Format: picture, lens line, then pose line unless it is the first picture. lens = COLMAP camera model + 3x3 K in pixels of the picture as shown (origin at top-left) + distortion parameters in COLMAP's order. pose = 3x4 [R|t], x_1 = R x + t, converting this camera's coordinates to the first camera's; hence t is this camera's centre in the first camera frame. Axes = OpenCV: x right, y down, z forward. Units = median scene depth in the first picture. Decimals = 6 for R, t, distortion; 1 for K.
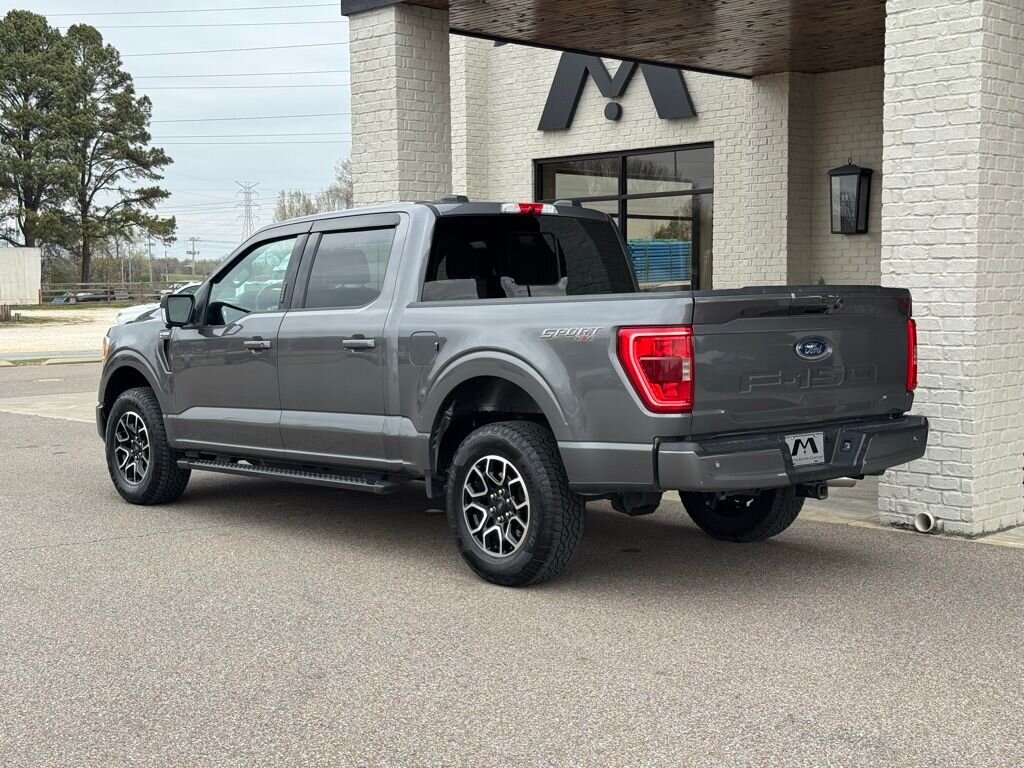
lens RADIAL K [[1422.2, 0, 507.9], [0, 1422.2, 385.9], [0, 0, 1]] dist [0.134208, 0.000000]
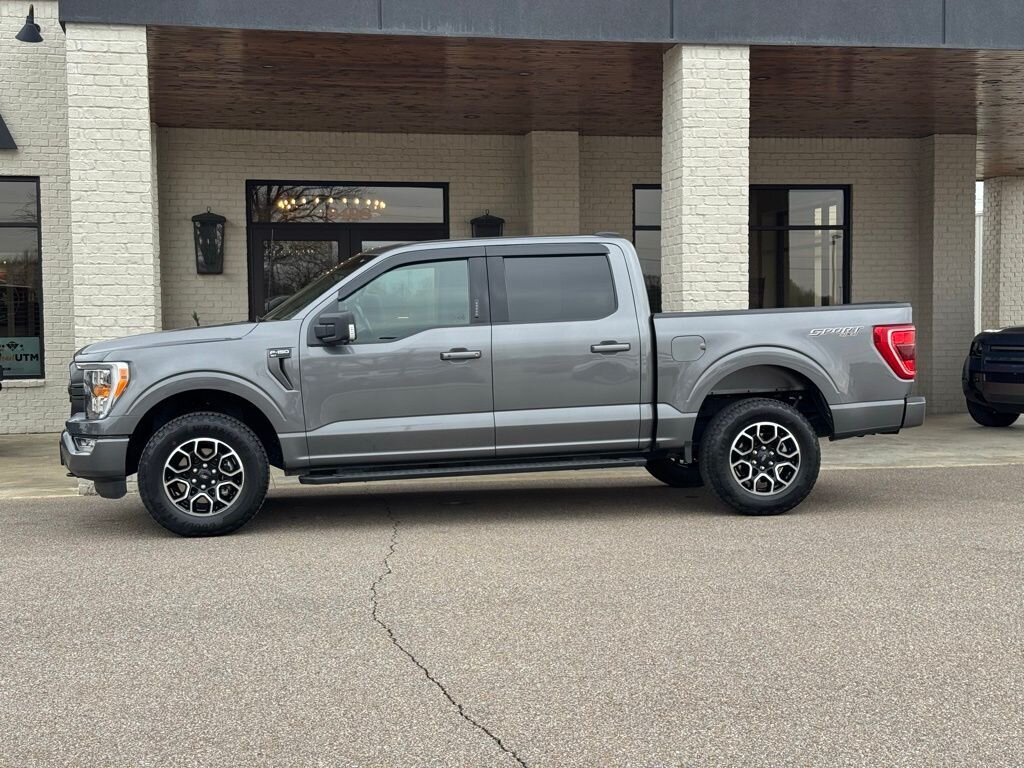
lens RADIAL K [[1422.2, 0, 511.8], [0, 1422.2, 381.7], [0, 0, 1]] dist [0.134208, 0.000000]
pose [[0.533755, -0.033016, 0.844994, -0.891362], [0.068238, 0.997661, -0.004123, -0.001153], [-0.842881, 0.059862, 0.534760, 0.310504]]
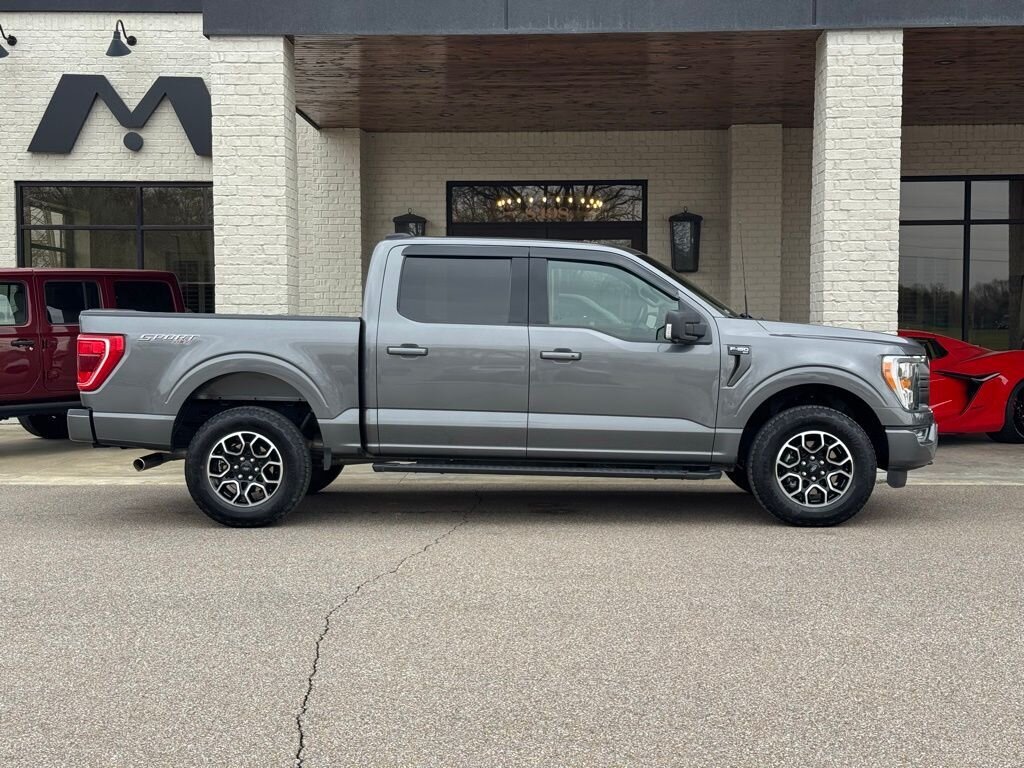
lens RADIAL K [[1422.2, 0, 514.2], [0, 1422.2, 385.6], [0, 0, 1]] dist [0.134208, 0.000000]
pose [[0.714887, -0.025337, 0.698781, -0.773388], [0.048134, 0.998756, -0.013030, 0.006062], [-0.697582, 0.042950, 0.715217, 0.182758]]
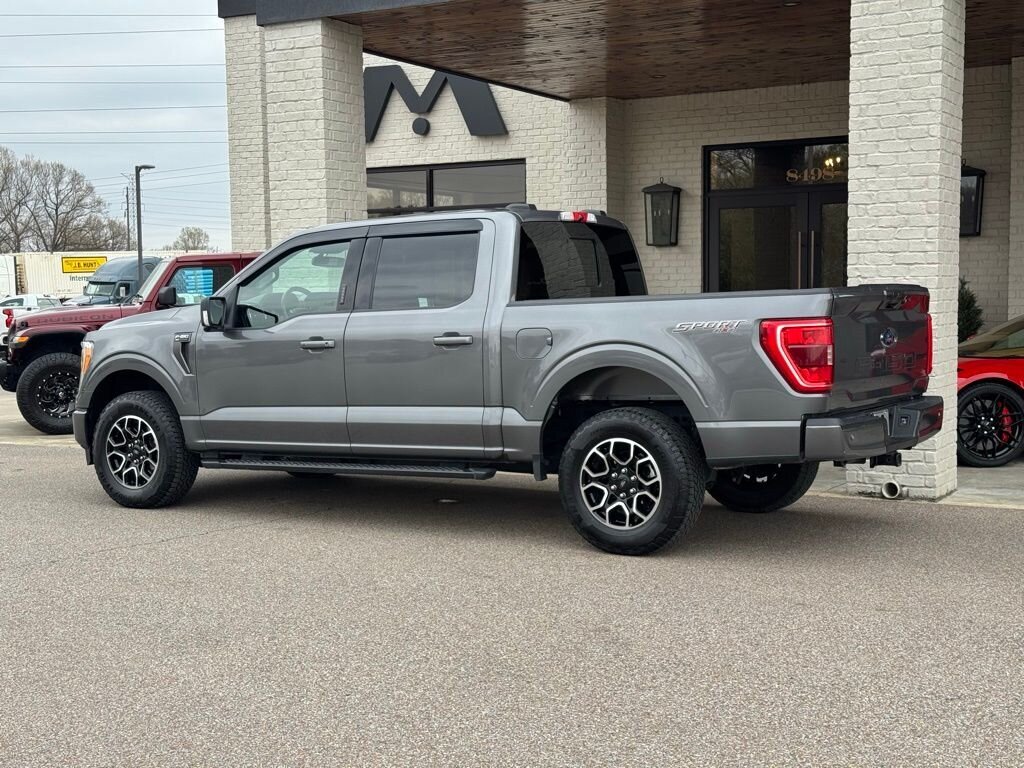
lens RADIAL K [[1422.2, 0, 511.5], [0, 1422.2, 386.4], [0, 0, 1]] dist [0.134208, 0.000000]
pose [[0.961446, -0.019465, 0.274303, -0.266282], [0.021991, 0.999739, -0.006137, 0.009106], [-0.274112, 0.011933, 0.961624, -0.030085]]
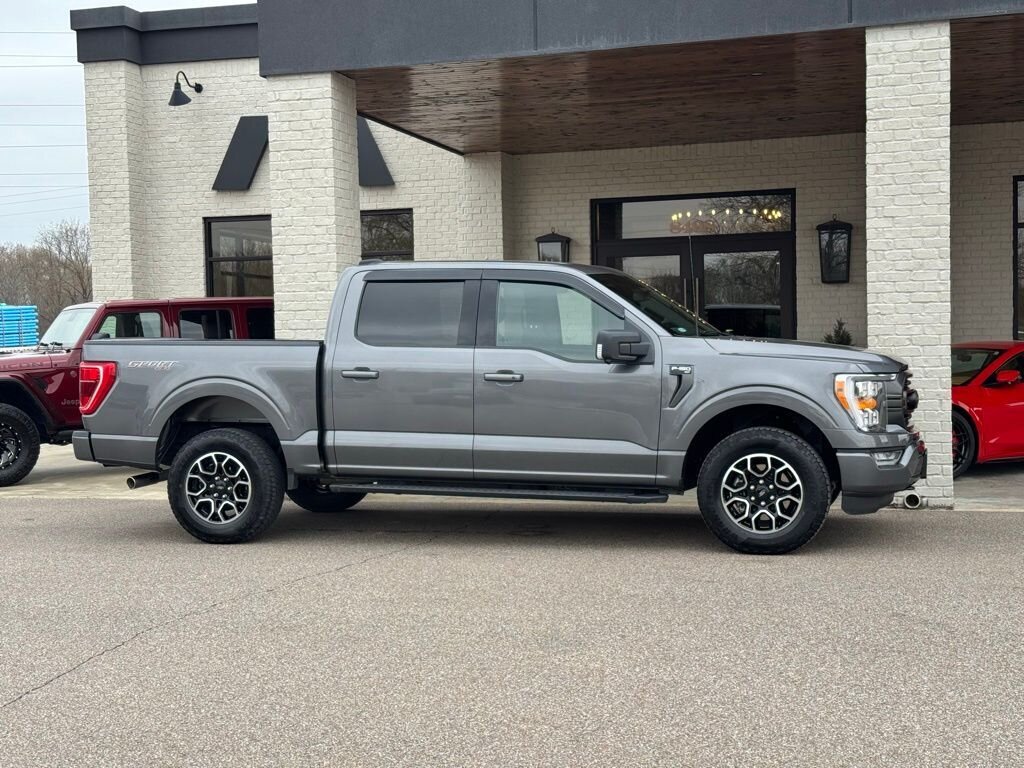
lens RADIAL K [[1422.2, 0, 505.5], [0, 1422.2, 386.6], [0, 0, 1]] dist [0.134208, 0.000000]
pose [[0.869096, -0.026077, 0.493955, -0.564469], [0.049463, 0.998186, -0.034333, 0.013658], [-0.492163, 0.054271, 0.868809, 0.022831]]
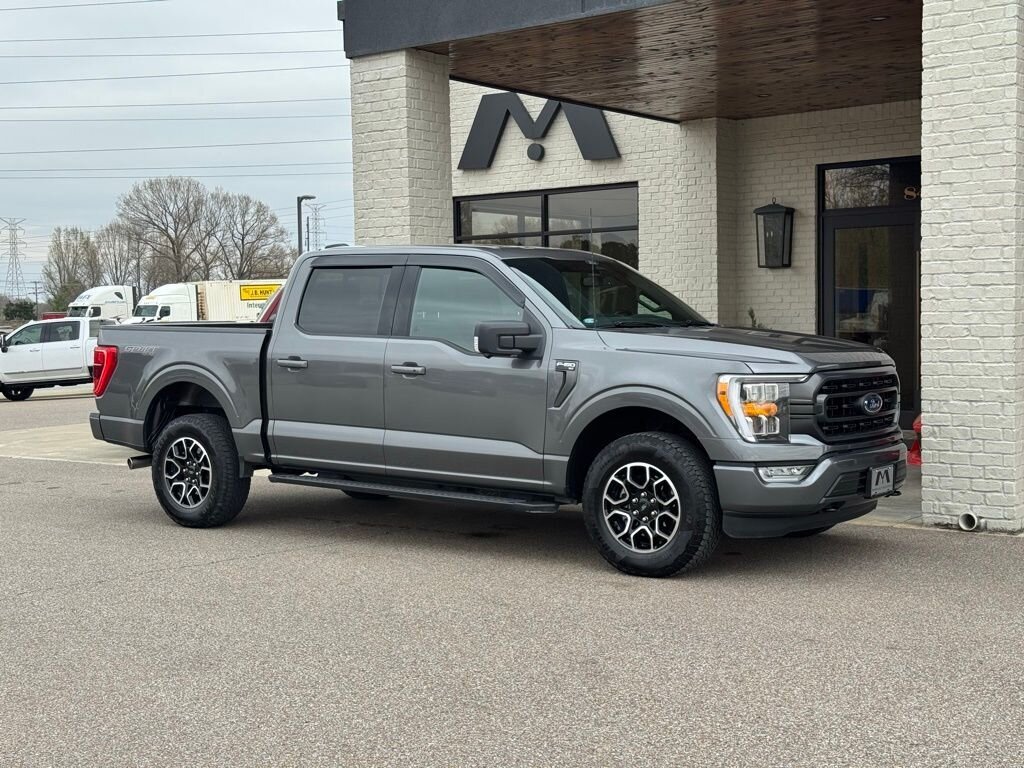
lens RADIAL K [[1422.2, 0, 508.1], [0, 1422.2, 384.9], [0, 0, 1]] dist [0.134208, 0.000000]
pose [[0.988152, -0.015366, 0.152704, -0.189941], [0.019542, 0.999474, -0.025880, 0.008966], [-0.152226, 0.028557, 0.987933, -0.042619]]
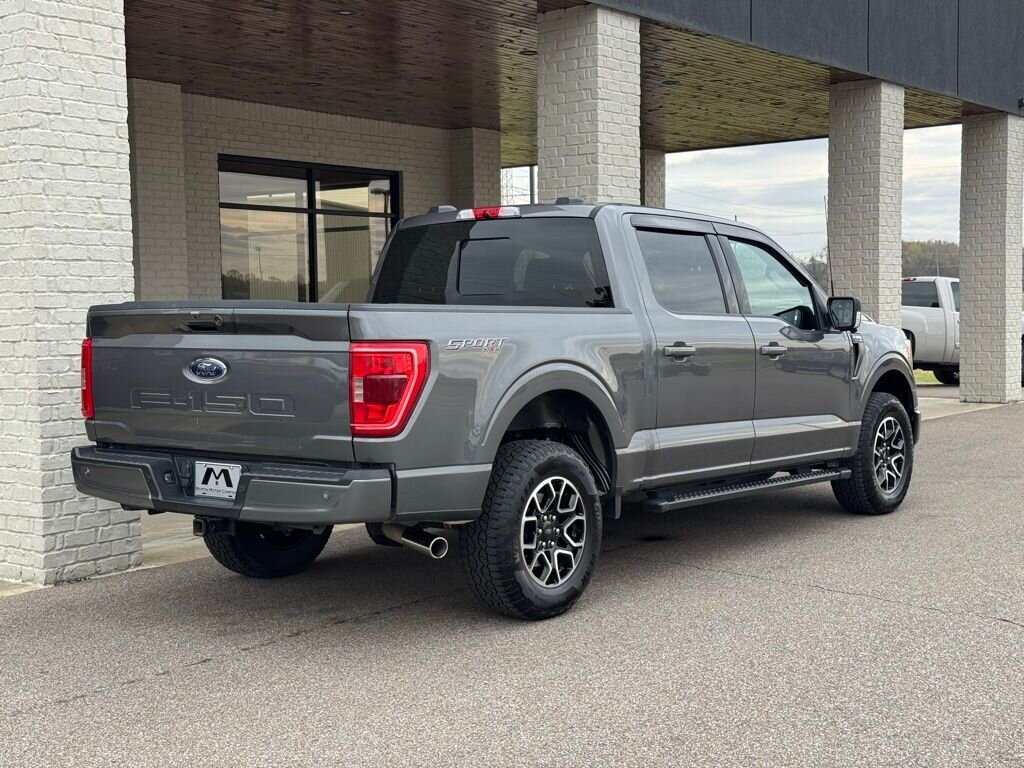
lens RADIAL K [[1422.2, 0, 512.0], [0, 1422.2, 379.7], [0, 0, 1]] dist [0.134208, 0.000000]
pose [[-0.141820, -0.043926, 0.988917, -0.870747], [0.087470, 0.994551, 0.056720, -0.064113], [-0.986020, 0.094545, -0.137205, 1.058375]]
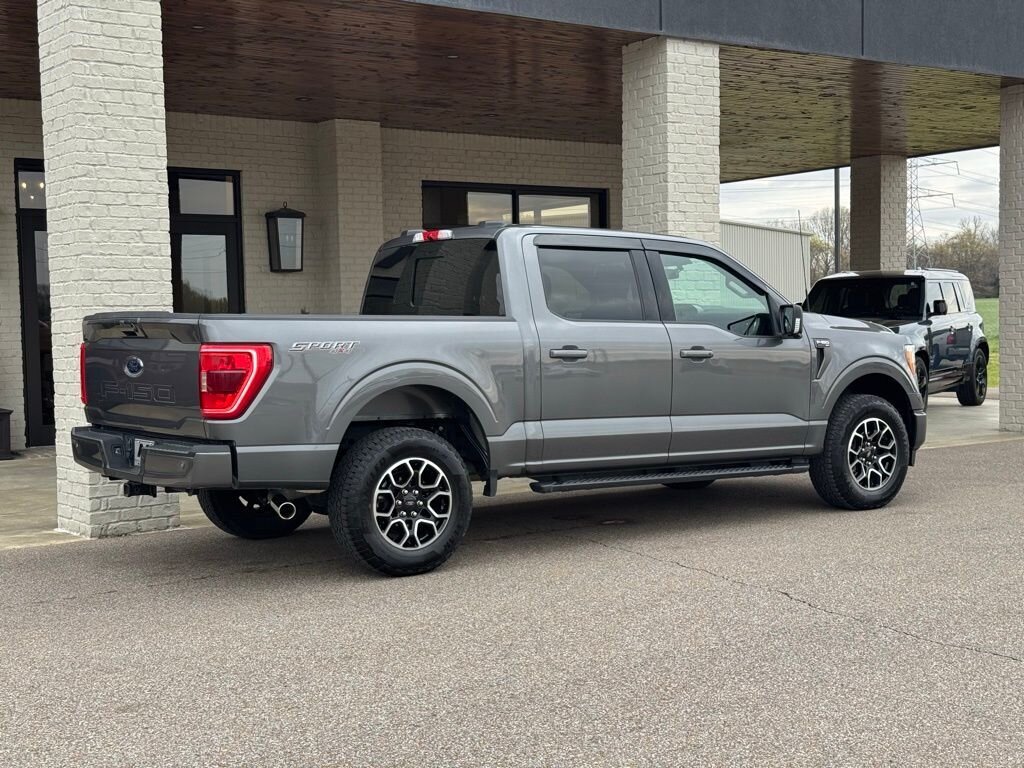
lens RADIAL K [[1422.2, 0, 512.3], [0, 1422.2, 389.8], [0, 0, 1]] dist [0.134208, 0.000000]
pose [[0.142400, -0.044584, 0.988804, -0.986711], [0.091253, 0.995322, 0.031737, -0.039140], [-0.985594, 0.085712, 0.145803, 0.795314]]
